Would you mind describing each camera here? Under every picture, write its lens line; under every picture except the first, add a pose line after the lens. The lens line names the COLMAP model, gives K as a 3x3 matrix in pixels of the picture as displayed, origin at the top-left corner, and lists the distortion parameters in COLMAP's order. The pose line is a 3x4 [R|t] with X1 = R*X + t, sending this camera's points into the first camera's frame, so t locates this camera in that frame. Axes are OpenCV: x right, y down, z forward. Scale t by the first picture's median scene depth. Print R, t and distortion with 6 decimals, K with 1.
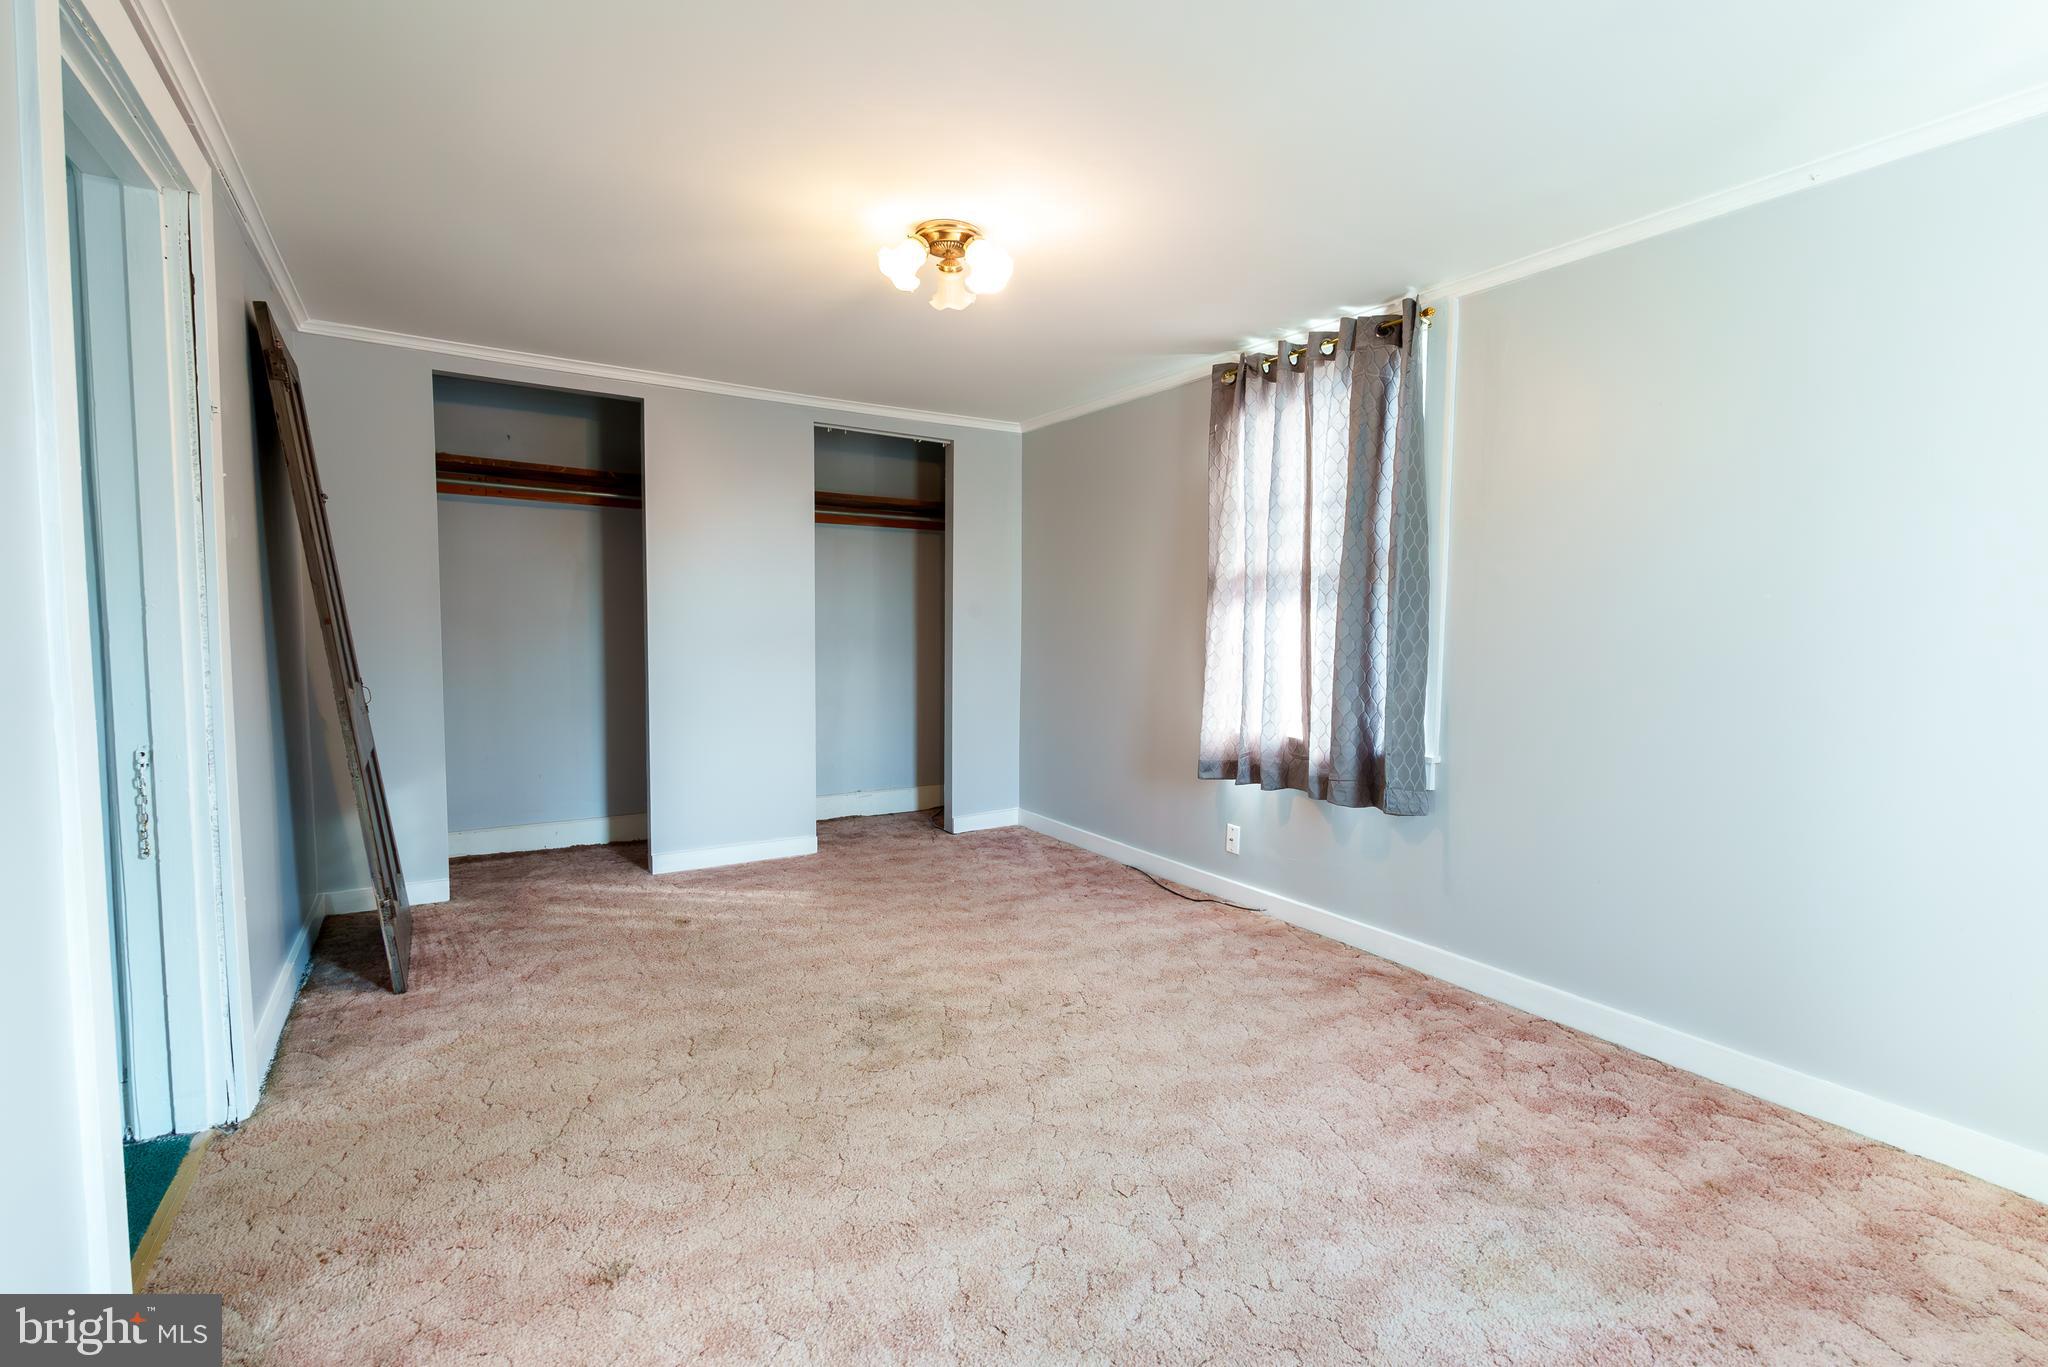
lens RADIAL K [[903.9, 0, 1024.0], [0, 903.9, 683.5], [0, 0, 1]] dist [-0.002344, 0.000057]
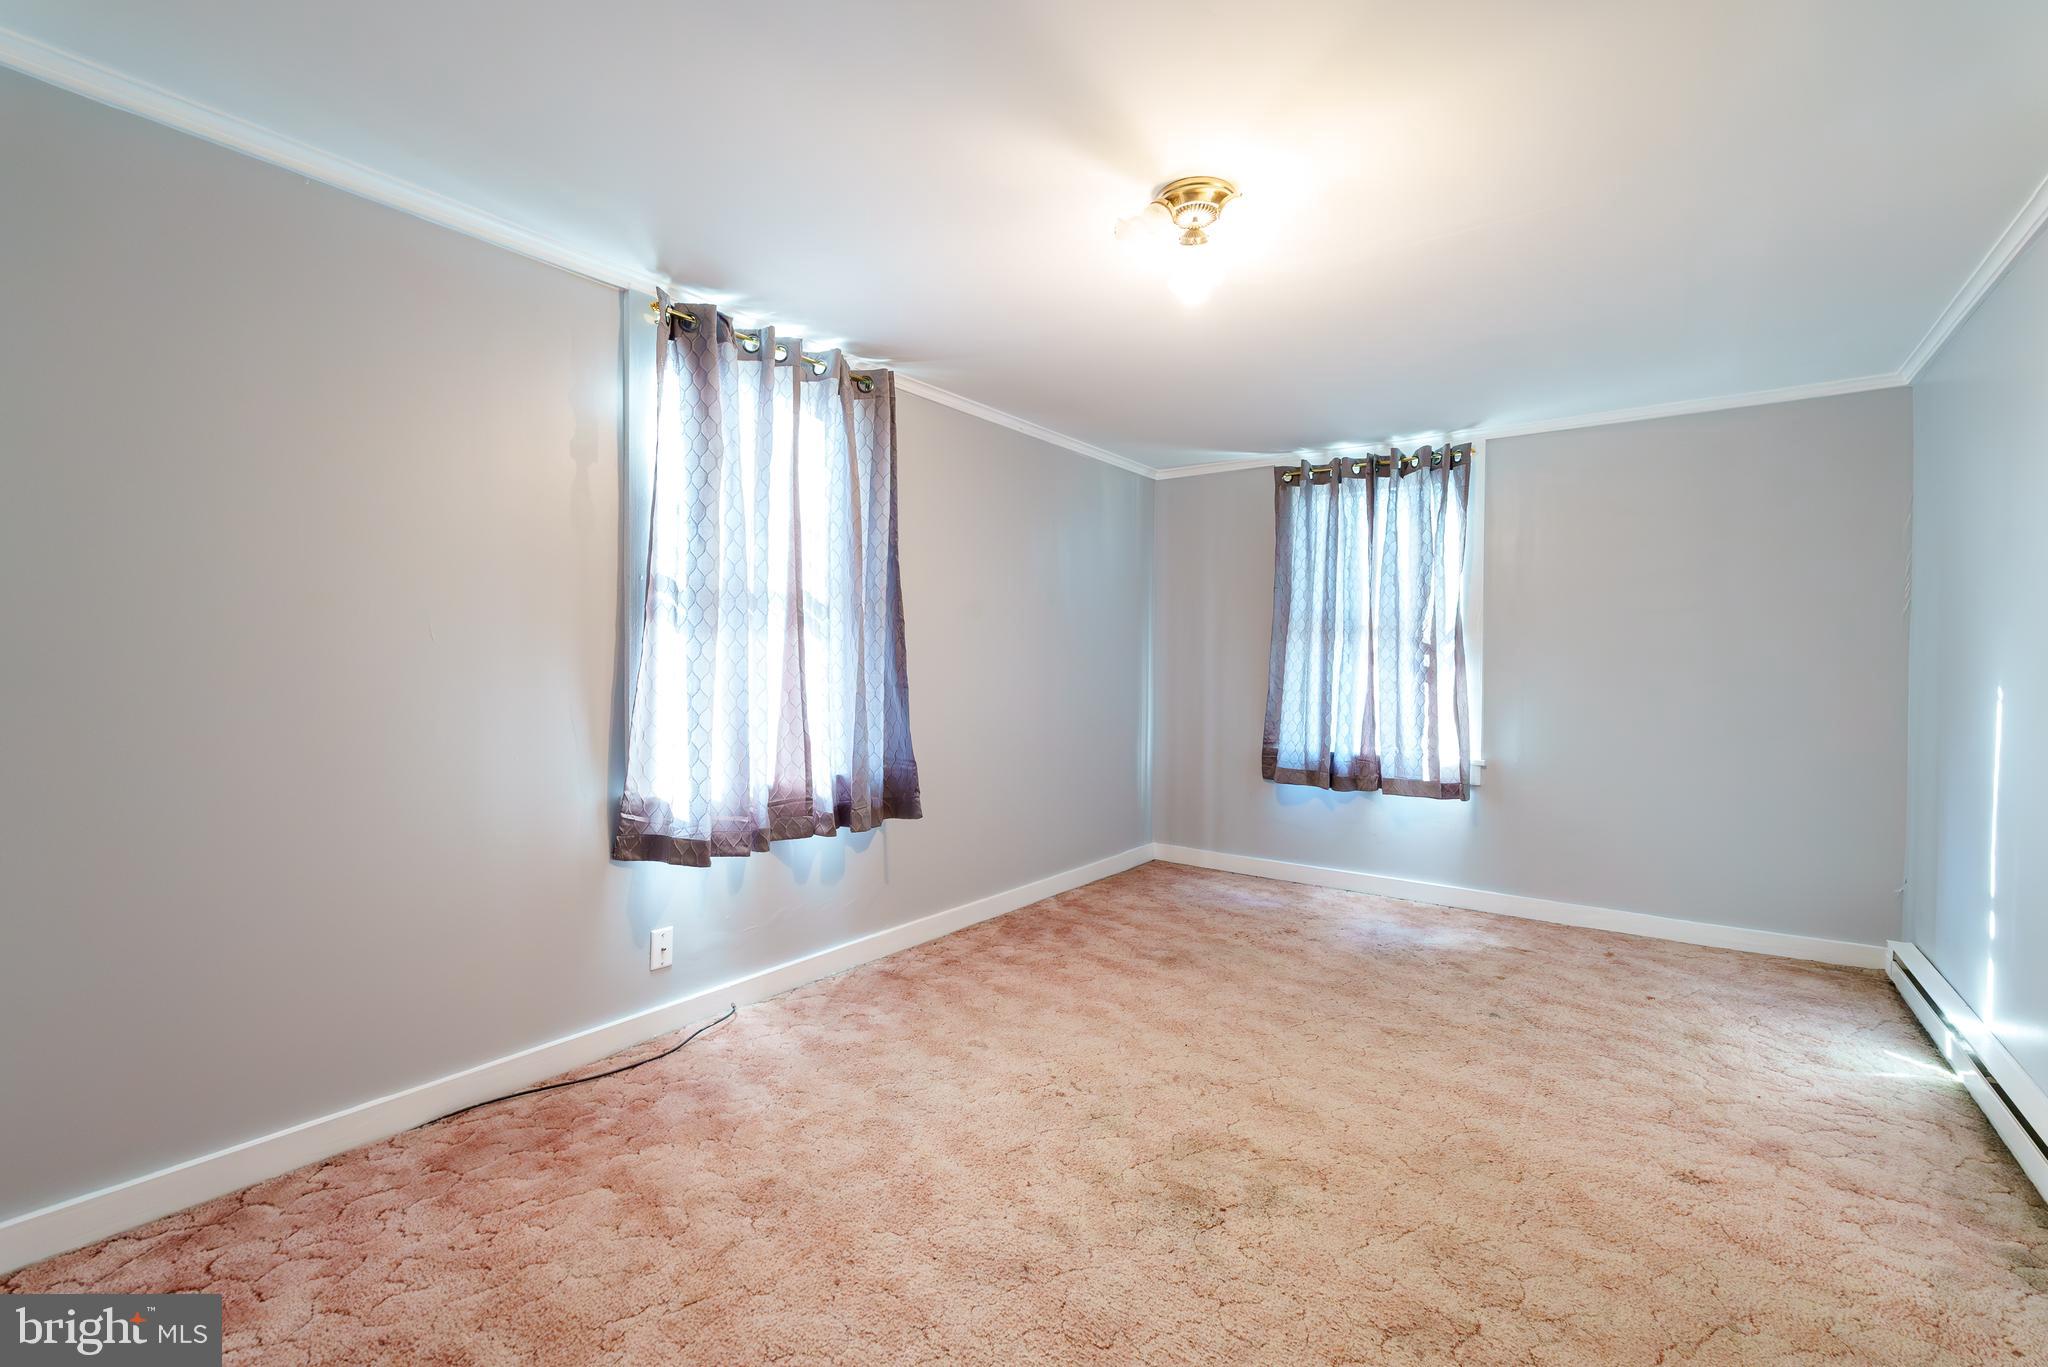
lens RADIAL K [[903.9, 0, 1024.0], [0, 903.9, 683.5], [0, 0, 1]] dist [-0.002344, 0.000057]
pose [[-0.370498, -0.031953, 0.928283, -0.767753], [0.051974, 0.997129, 0.055067, -0.091532], [-0.927378, 0.068649, -0.367774, 1.388192]]
